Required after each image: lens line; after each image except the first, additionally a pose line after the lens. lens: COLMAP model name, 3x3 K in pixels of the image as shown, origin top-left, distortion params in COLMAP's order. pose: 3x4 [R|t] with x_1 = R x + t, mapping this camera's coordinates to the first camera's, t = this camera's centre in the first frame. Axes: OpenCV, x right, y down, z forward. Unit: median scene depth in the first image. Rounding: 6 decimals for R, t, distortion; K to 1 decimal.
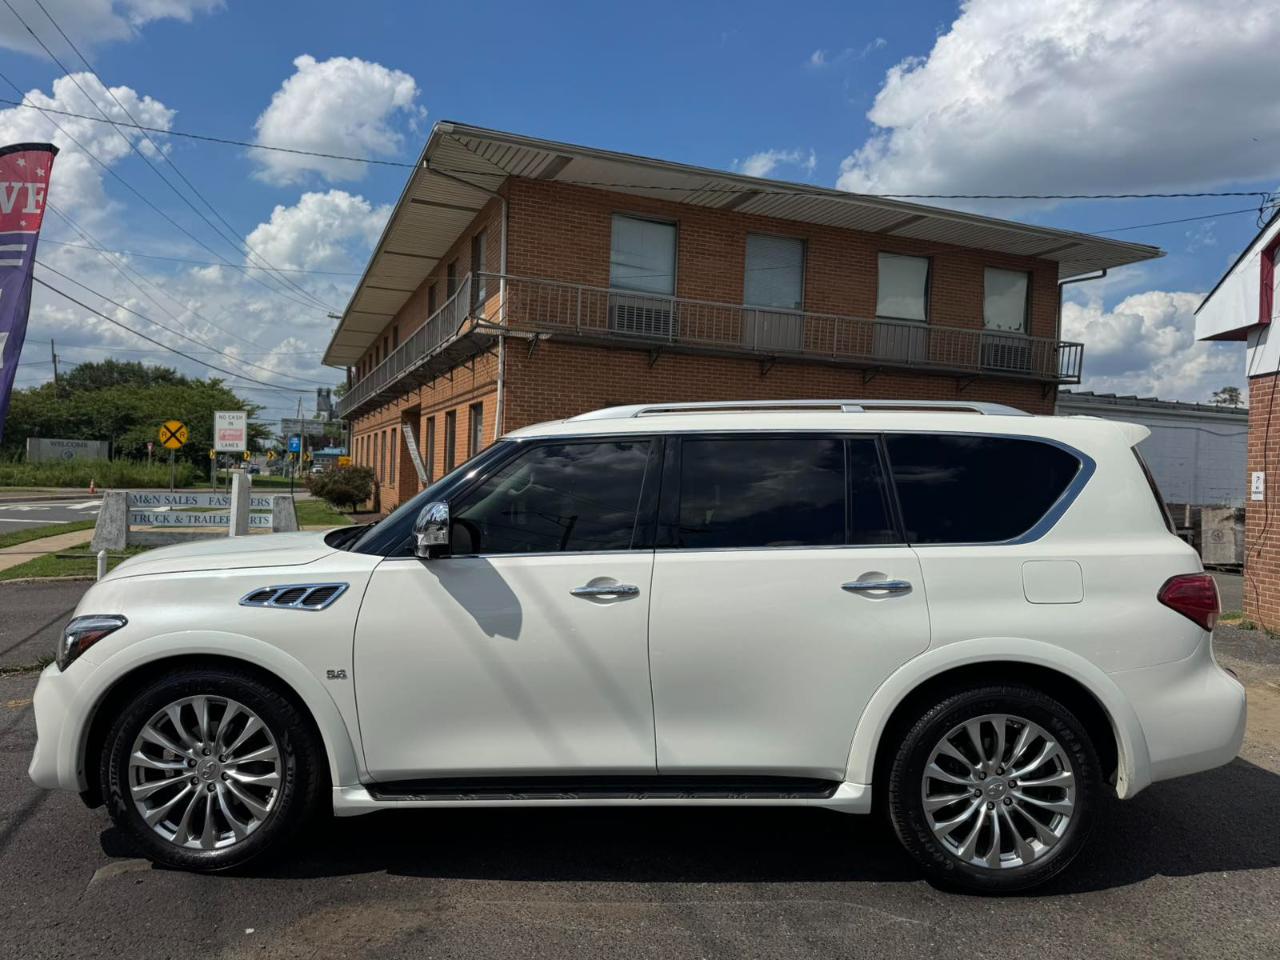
lens RADIAL K [[906.4, 0, 641.9], [0, 906.4, 481.0], [0, 0, 1]] dist [0.070682, -0.097031]
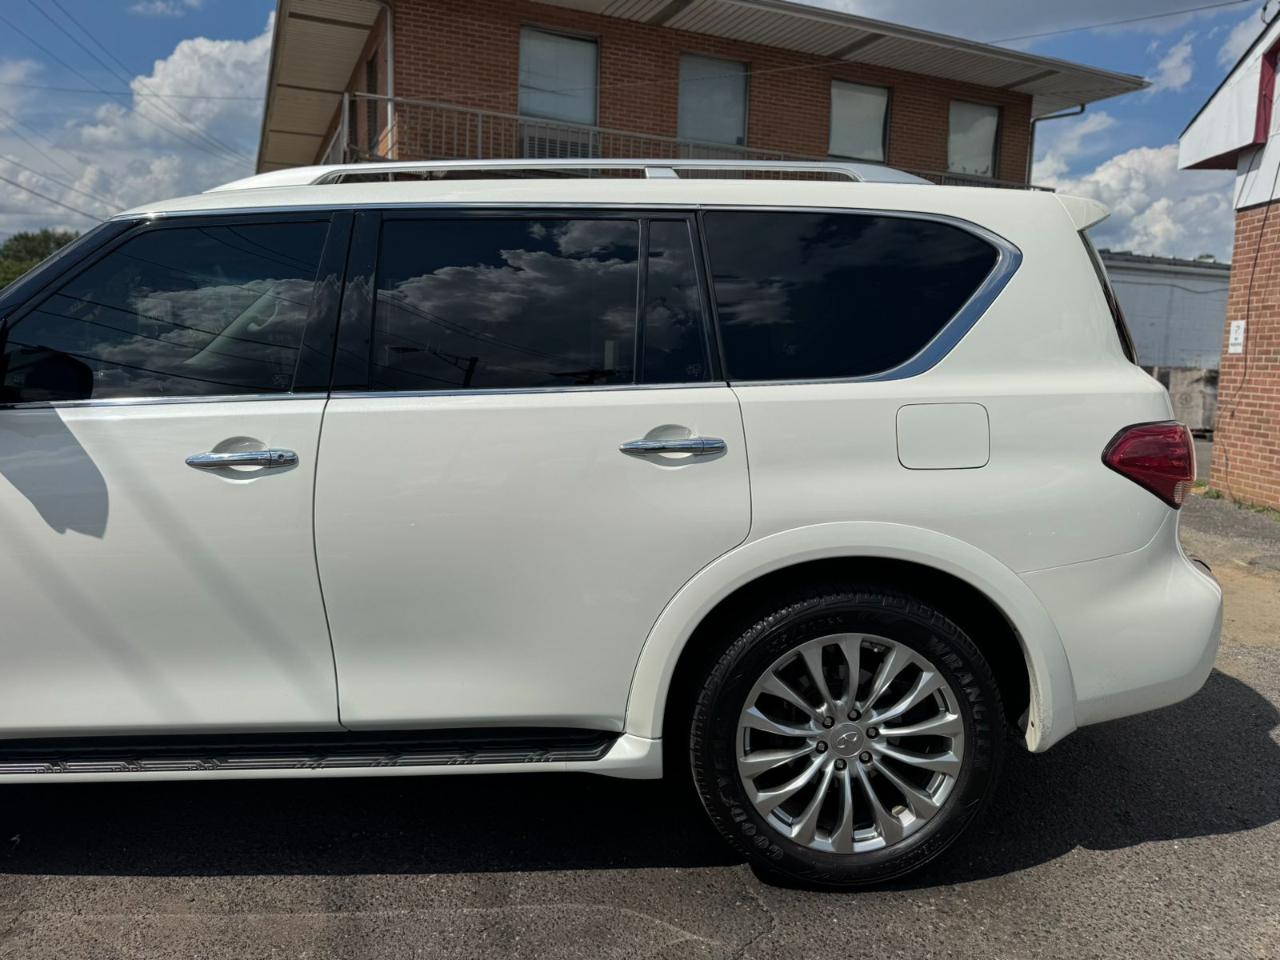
lens RADIAL K [[909.9, 0, 640.0], [0, 909.9, 480.0], [0, 0, 1]] dist [0.027186, -0.037883]
pose [[0.999652, -0.010946, 0.024009, 0.078701], [0.007609, 0.990830, 0.134899, 0.019069], [-0.025266, -0.134669, 0.990568, 0.130899]]
